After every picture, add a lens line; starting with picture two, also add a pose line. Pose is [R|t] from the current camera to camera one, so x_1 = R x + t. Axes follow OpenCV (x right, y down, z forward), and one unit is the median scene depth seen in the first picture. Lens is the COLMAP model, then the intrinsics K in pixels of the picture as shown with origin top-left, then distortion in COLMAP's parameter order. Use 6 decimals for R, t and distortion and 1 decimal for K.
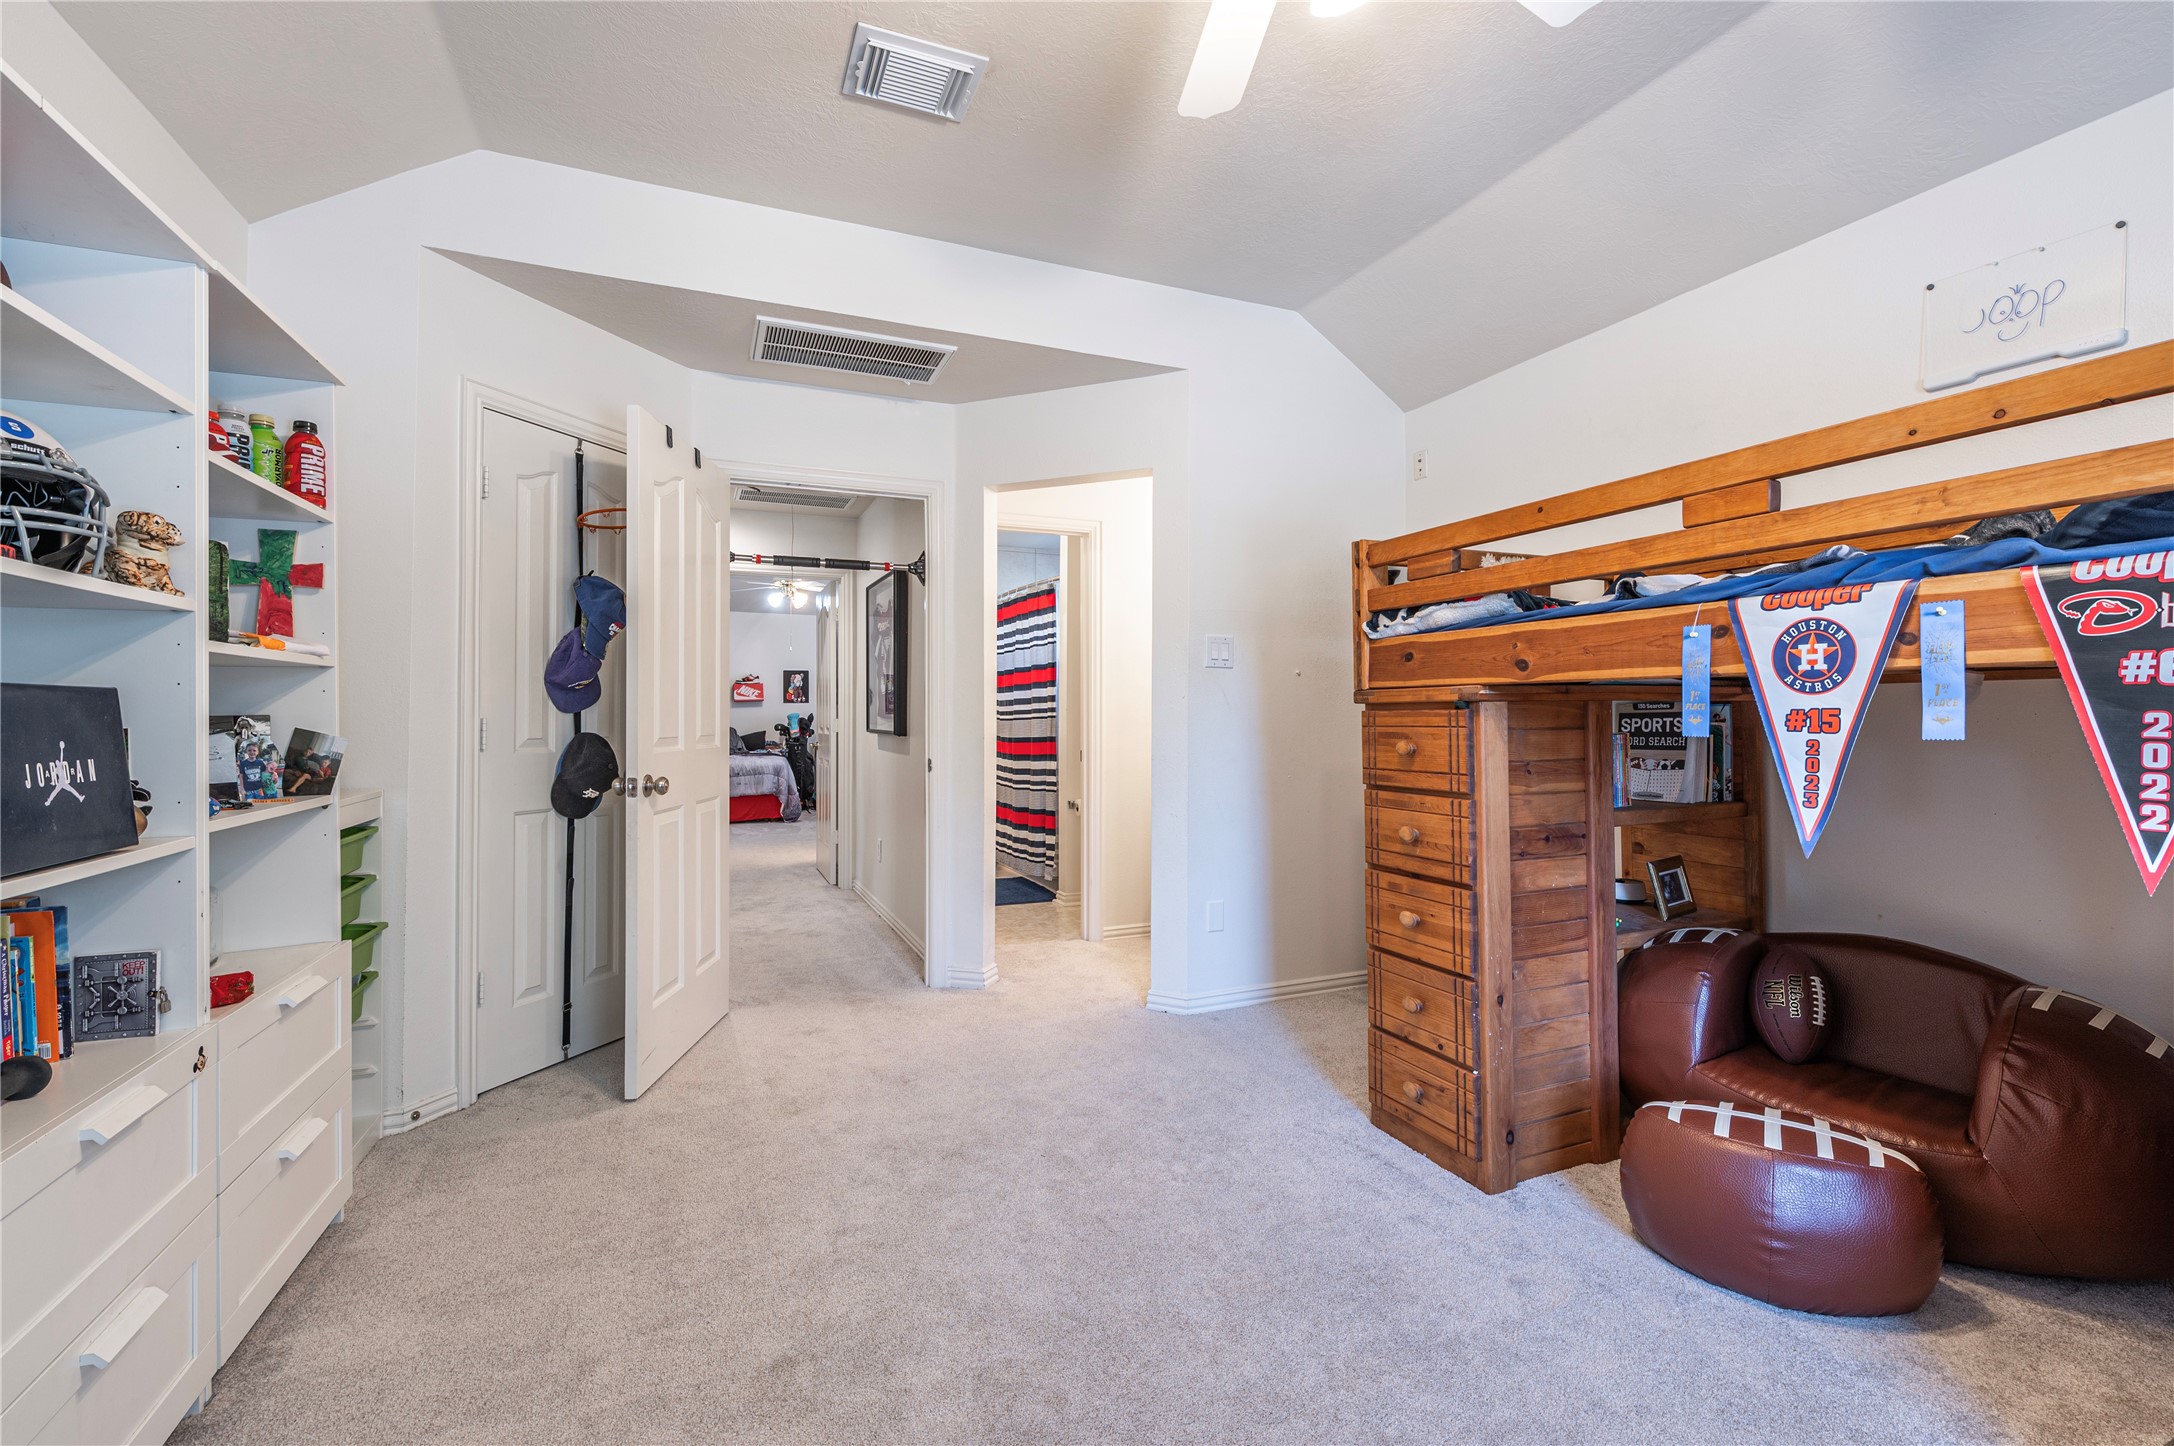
lens RADIAL K [[945.1, 0, 1094.6], [0, 945.1, 713.7], [0, 0, 1]] dist [-0.008753, 0.002886]
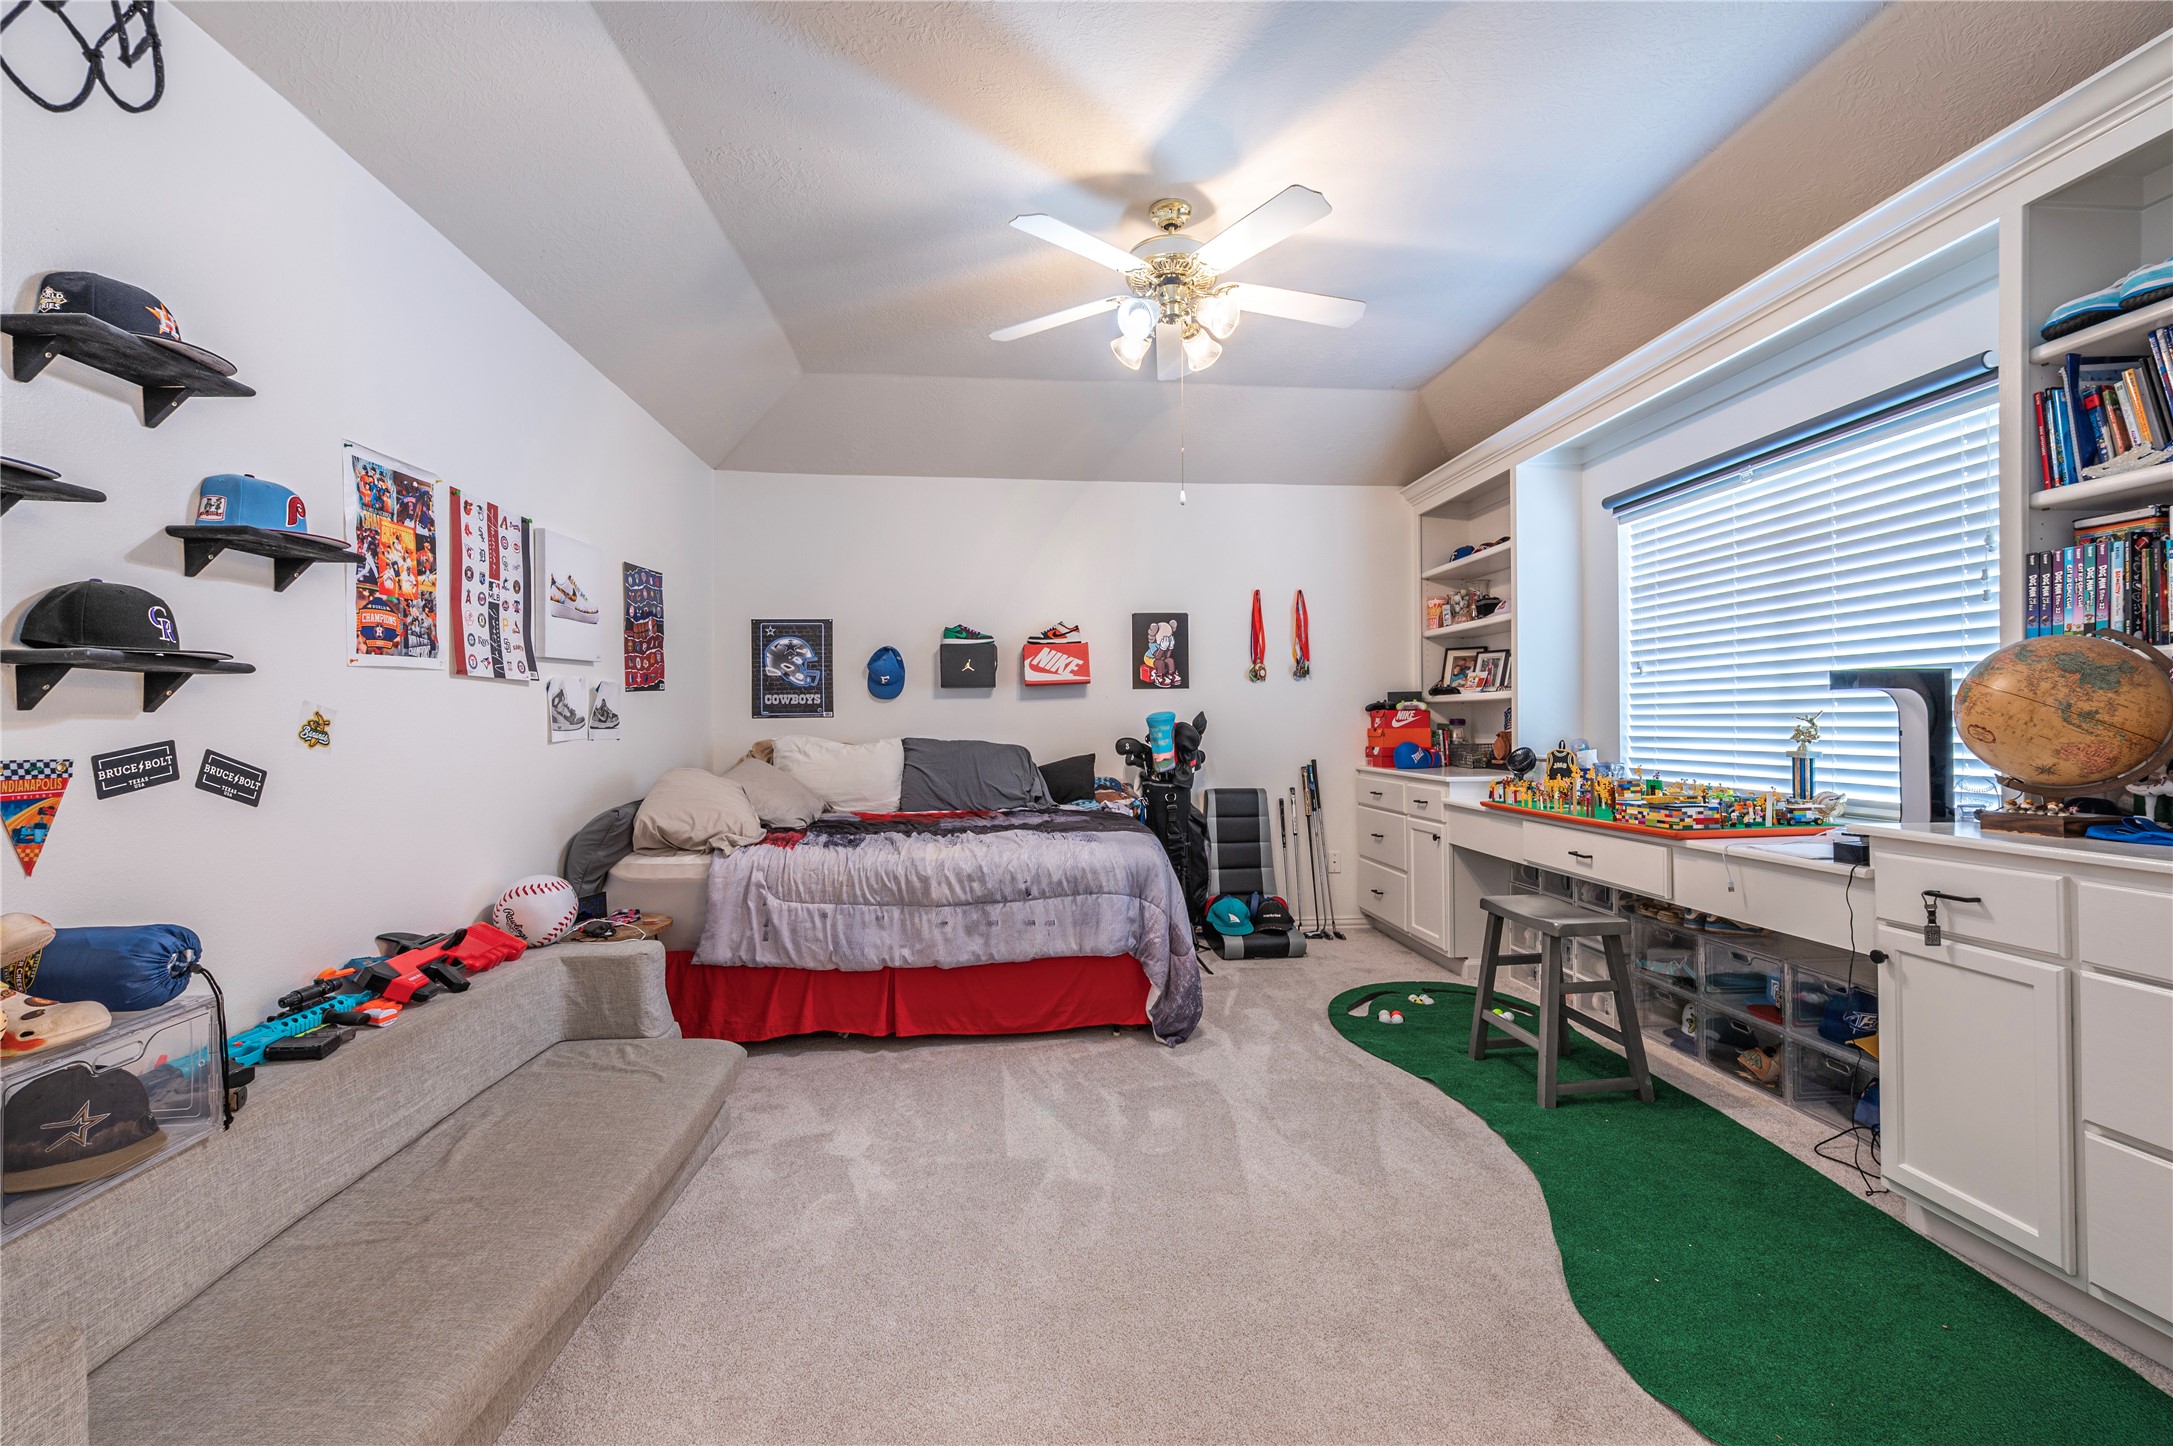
lens RADIAL K [[892.8, 0, 1086.5], [0, 892.8, 722.8], [0, 0, 1]] dist [-0.004243, 0.000823]
pose [[0.950087, -0.000618, -0.311984, -0.257033], [0.001444, 0.999996, 0.002416, 0.003701], [0.311981, -0.002746, 0.950084, 0.700454]]
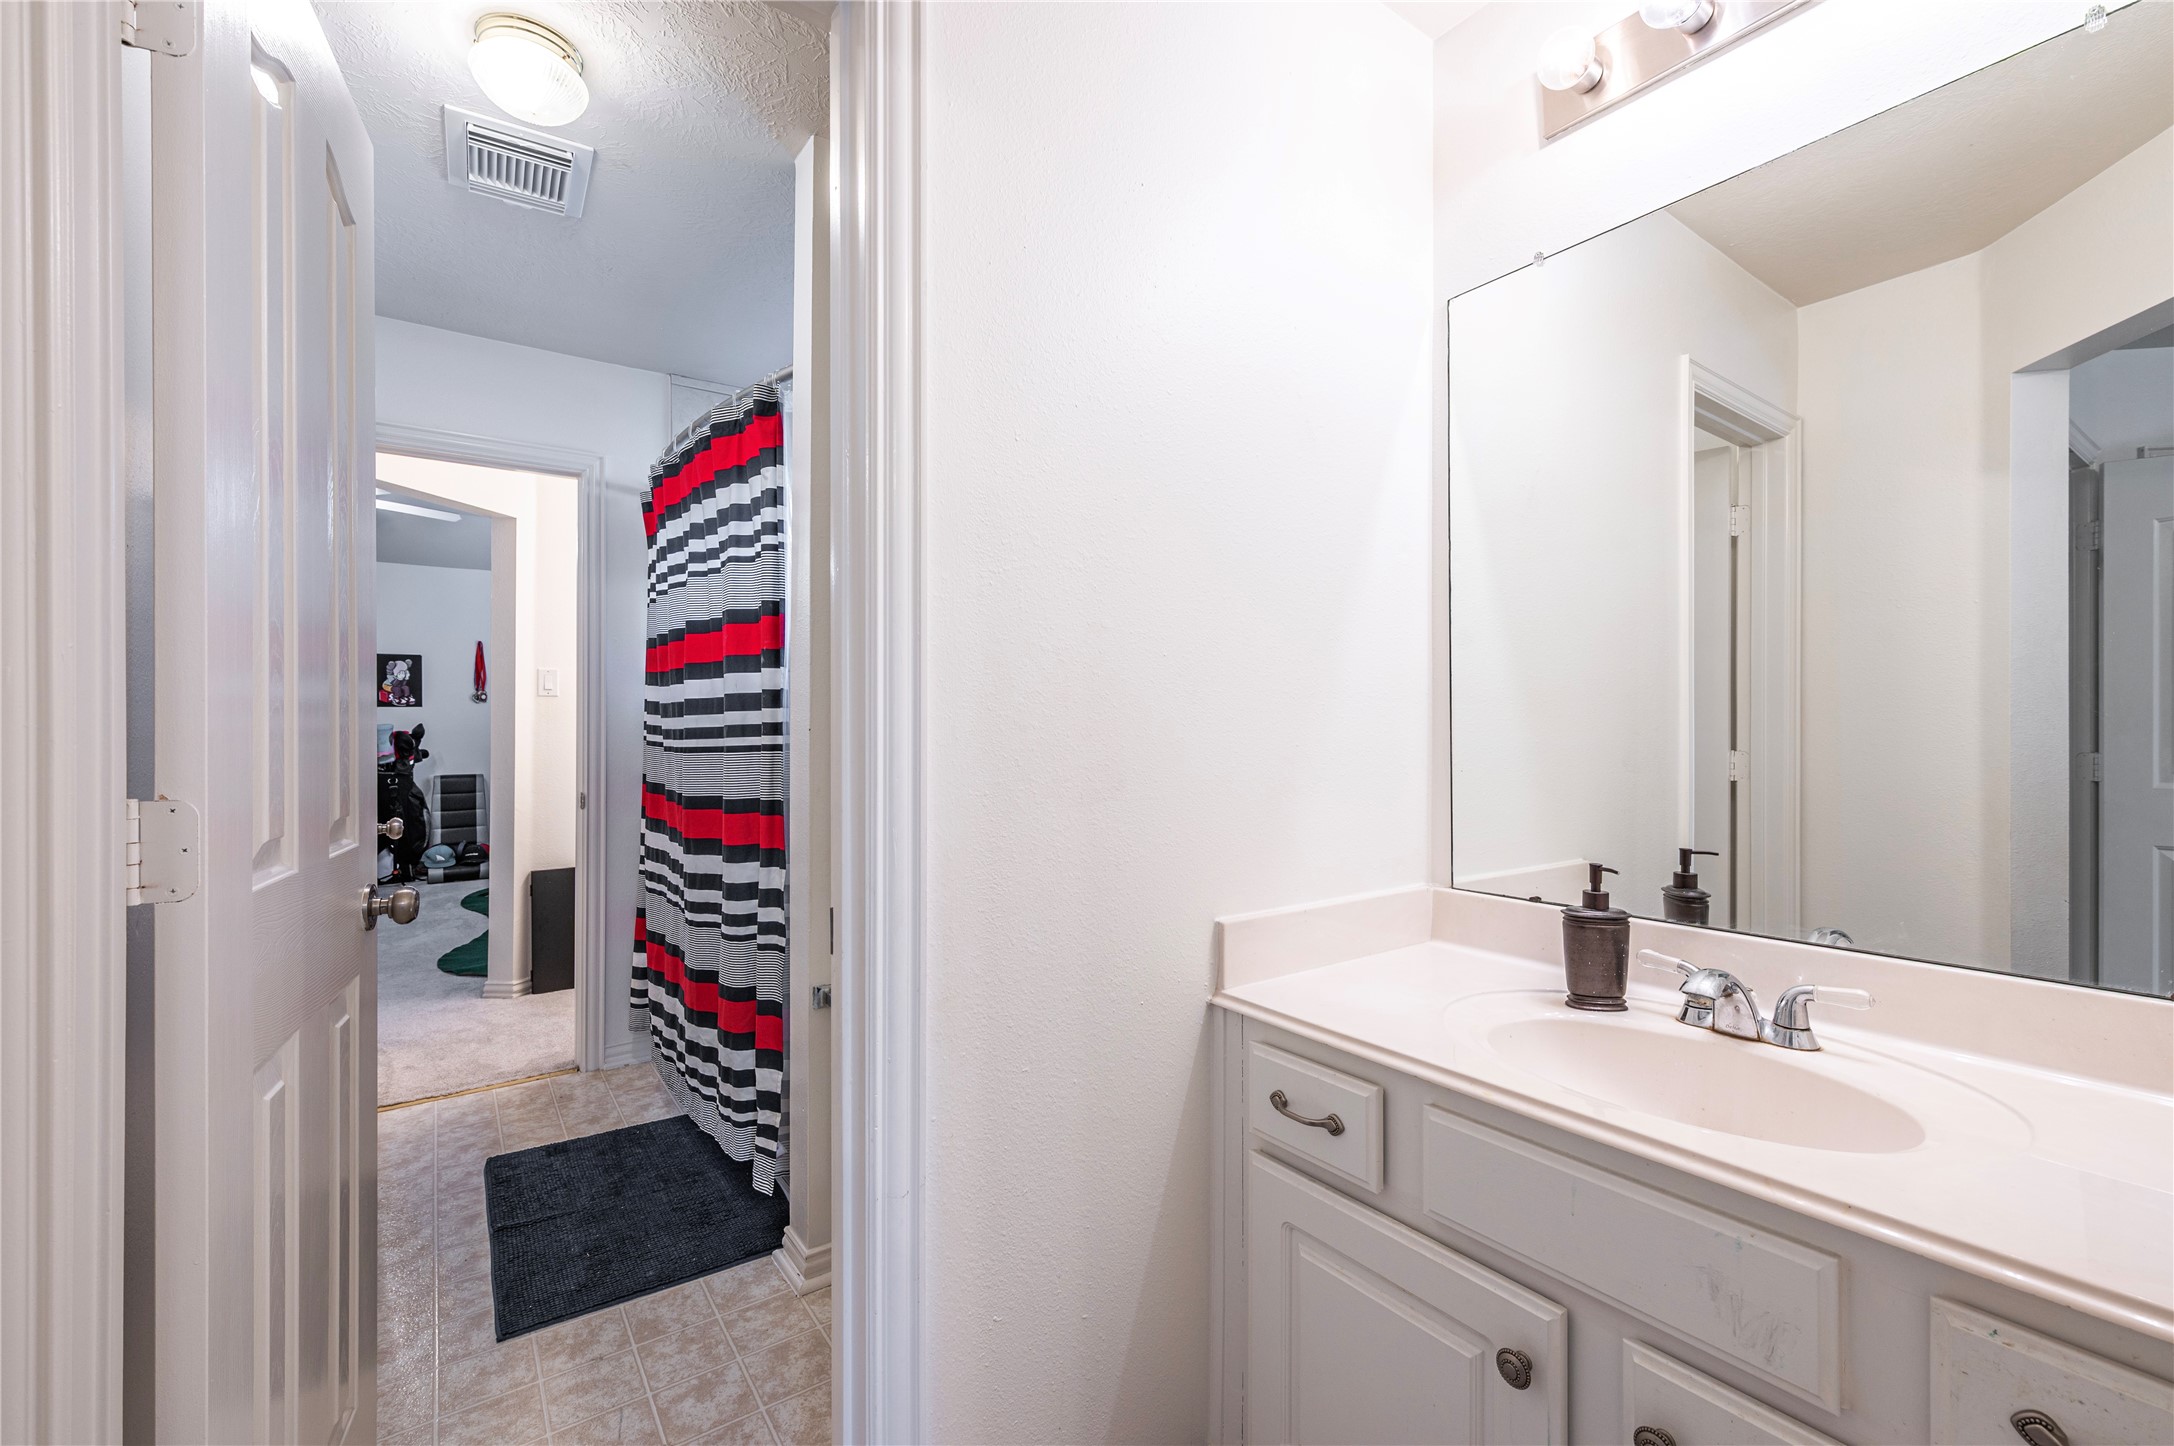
lens RADIAL K [[893.2, 0, 1079.4], [0, 893.2, 718.1], [0, 0, 1]] dist [-0.004243, 0.000823]
pose [[0.978340, -0.000631, 0.207002, 0.000243], [0.000314, 0.999999, 0.001565, -0.005513], [-0.207003, -0.001466, 0.978339, 0.389548]]
